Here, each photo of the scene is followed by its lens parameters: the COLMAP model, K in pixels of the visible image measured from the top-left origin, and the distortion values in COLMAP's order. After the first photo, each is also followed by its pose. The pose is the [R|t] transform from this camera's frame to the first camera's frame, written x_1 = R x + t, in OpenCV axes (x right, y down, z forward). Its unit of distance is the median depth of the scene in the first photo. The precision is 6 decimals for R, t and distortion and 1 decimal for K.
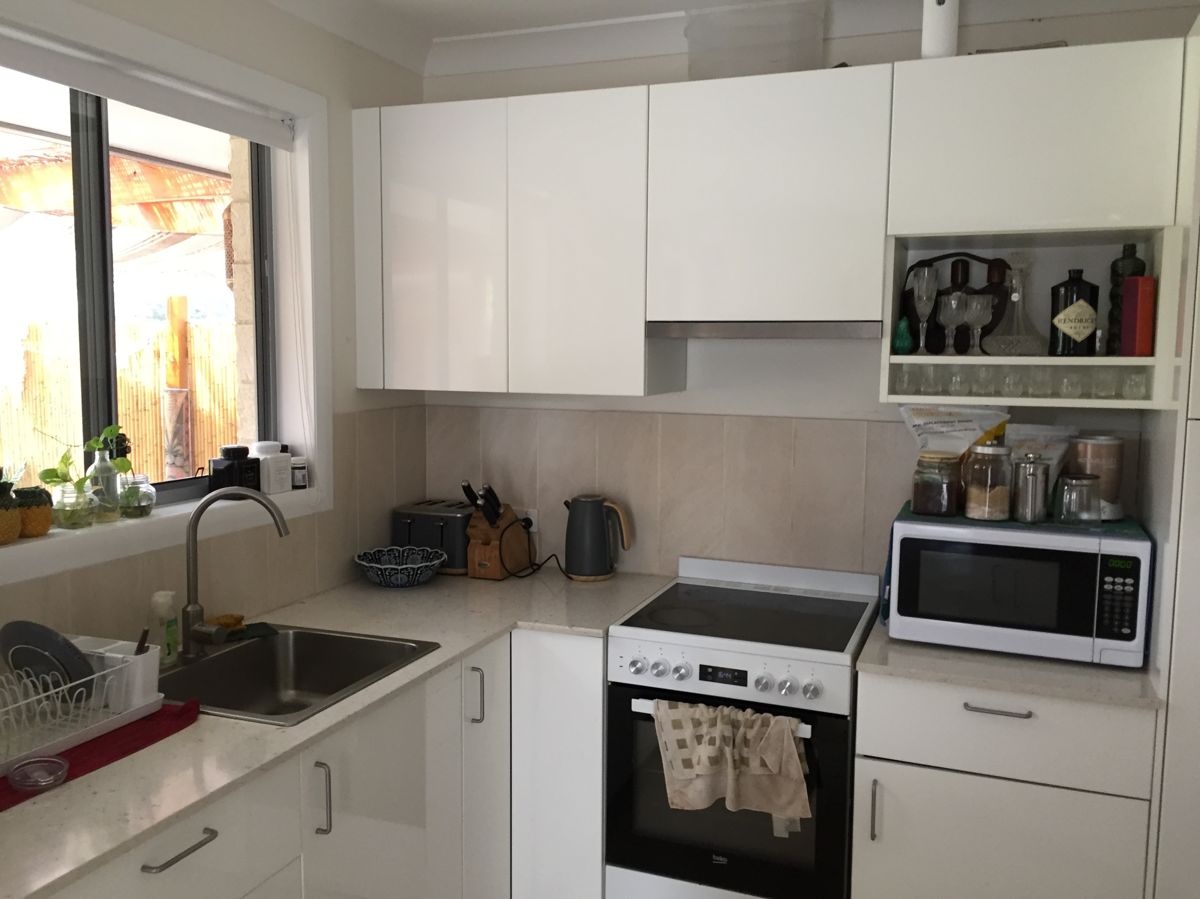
lens RADIAL K [[1015.1, 0, 599.6], [0, 1015.1, 455.4], [0, 0, 1]] dist [0.085822, -0.144329]
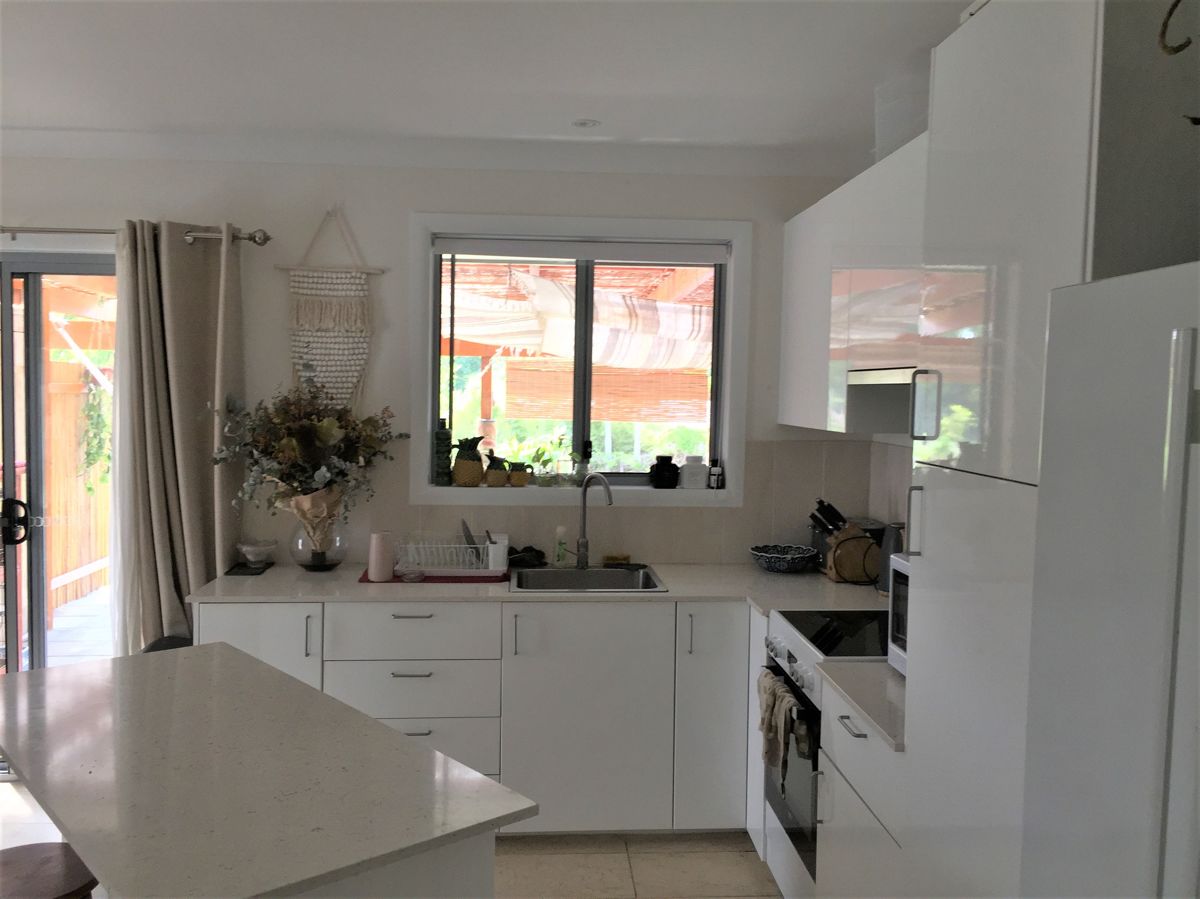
lens RADIAL K [[1015.1, 0, 599.6], [0, 1015.1, 455.4], [0, 0, 1]] dist [0.085822, -0.144329]
pose [[0.428208, 0.051404, -0.902217, 0.986657], [-0.100450, 0.994901, 0.009009, -0.012728], [0.898080, 0.086770, 0.431188, 0.215404]]
